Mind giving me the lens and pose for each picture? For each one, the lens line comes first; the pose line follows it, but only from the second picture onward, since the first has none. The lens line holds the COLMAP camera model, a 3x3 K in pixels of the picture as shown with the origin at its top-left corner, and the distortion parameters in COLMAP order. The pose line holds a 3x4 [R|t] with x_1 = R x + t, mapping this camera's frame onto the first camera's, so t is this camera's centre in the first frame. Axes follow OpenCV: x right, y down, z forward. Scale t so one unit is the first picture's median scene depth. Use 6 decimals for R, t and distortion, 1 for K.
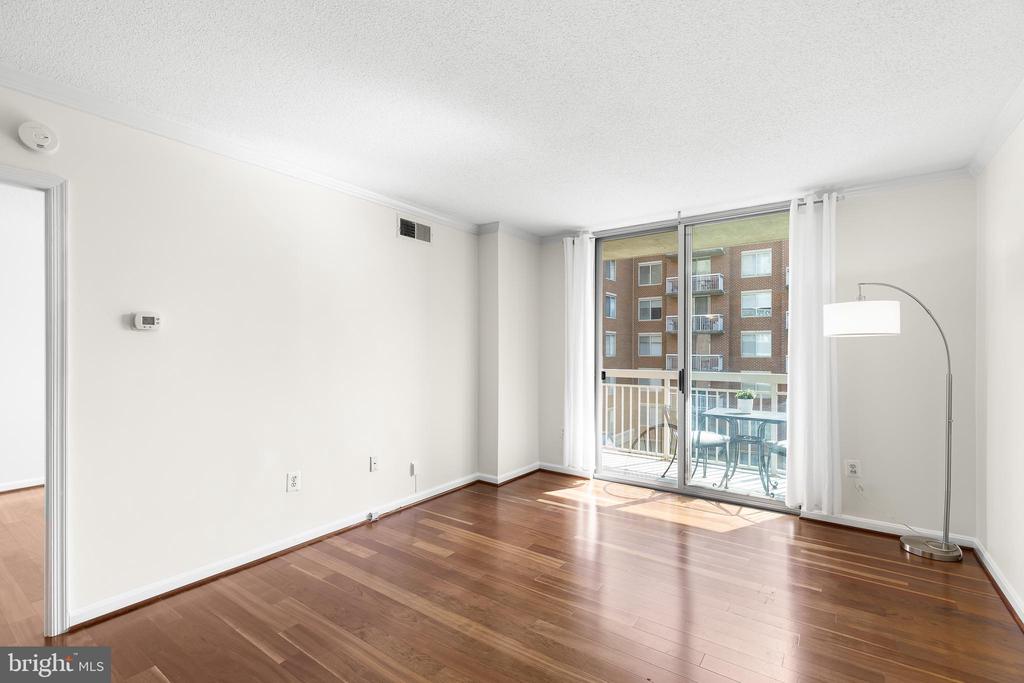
lens RADIAL K [[461.0, 0, 510.8], [0, 461.0, 341.8], [0, 0, 1]] dist [0.008894, -0.001191]
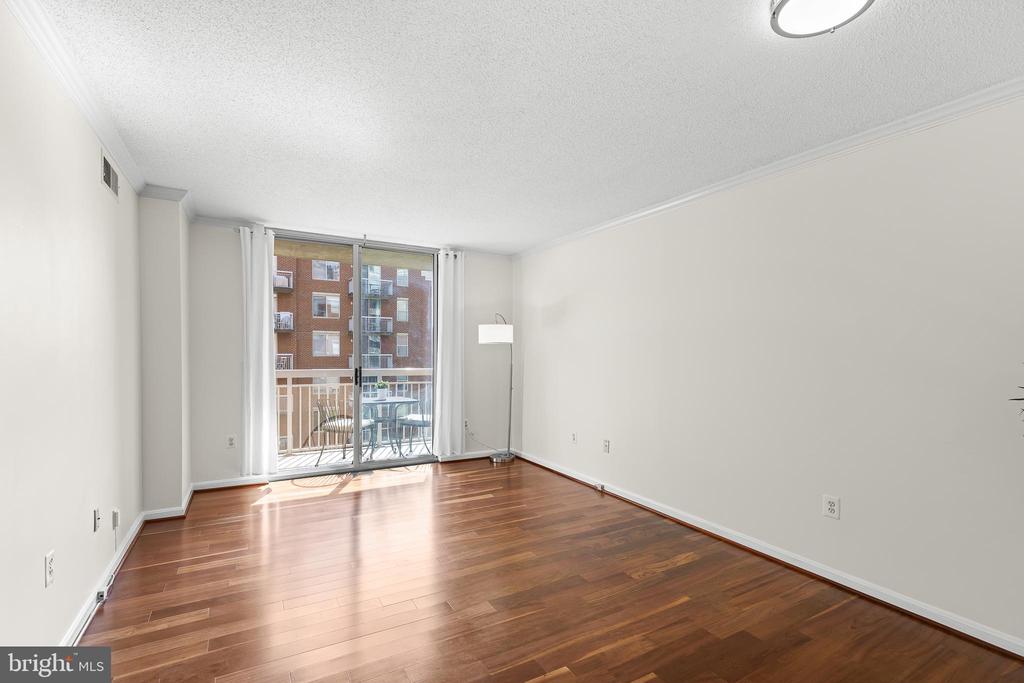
lens RADIAL K [[461.0, 0, 511.0], [0, 461.0, 363.7], [0, 0, 1]] dist [0.008894, -0.001191]
pose [[0.422725, -0.029042, 0.905792, -0.547117], [-0.024134, 0.998771, 0.043286, -0.011576], [-0.905936, -0.040158, 0.421505, 0.145207]]
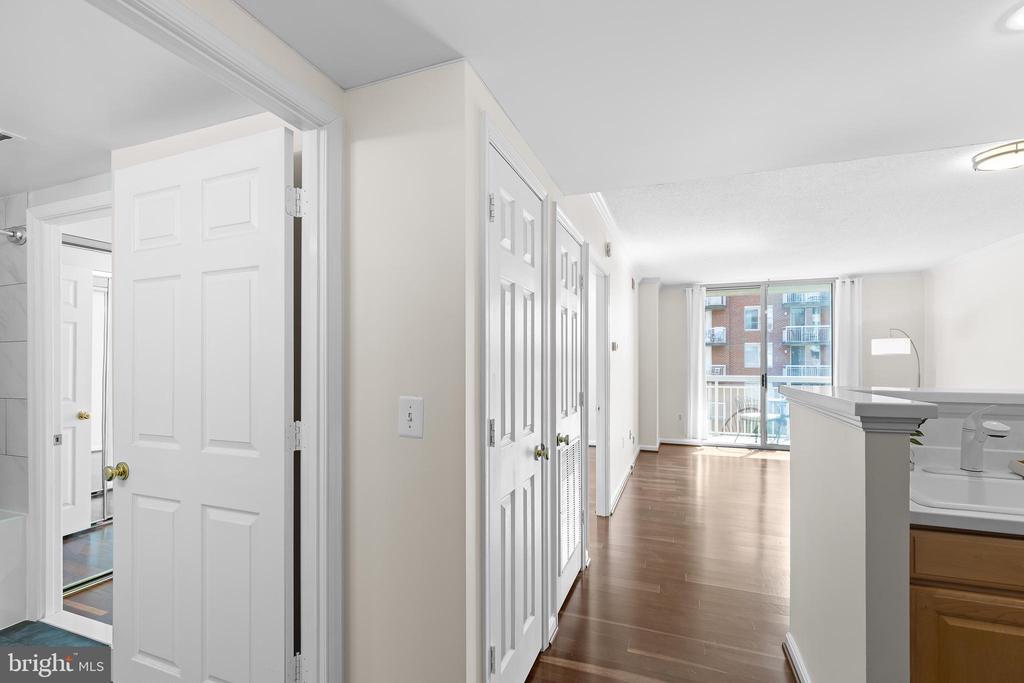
lens RADIAL K [[461.0, 0, 504.8], [0, 461.0, 361.6], [0, 0, 1]] dist [0.008894, -0.001191]
pose [[0.970558, -0.009824, 0.240666, -0.938073], [0.004282, 0.999714, 0.023543, -0.028234], [-0.240829, -0.021820, 0.970322, -0.383764]]
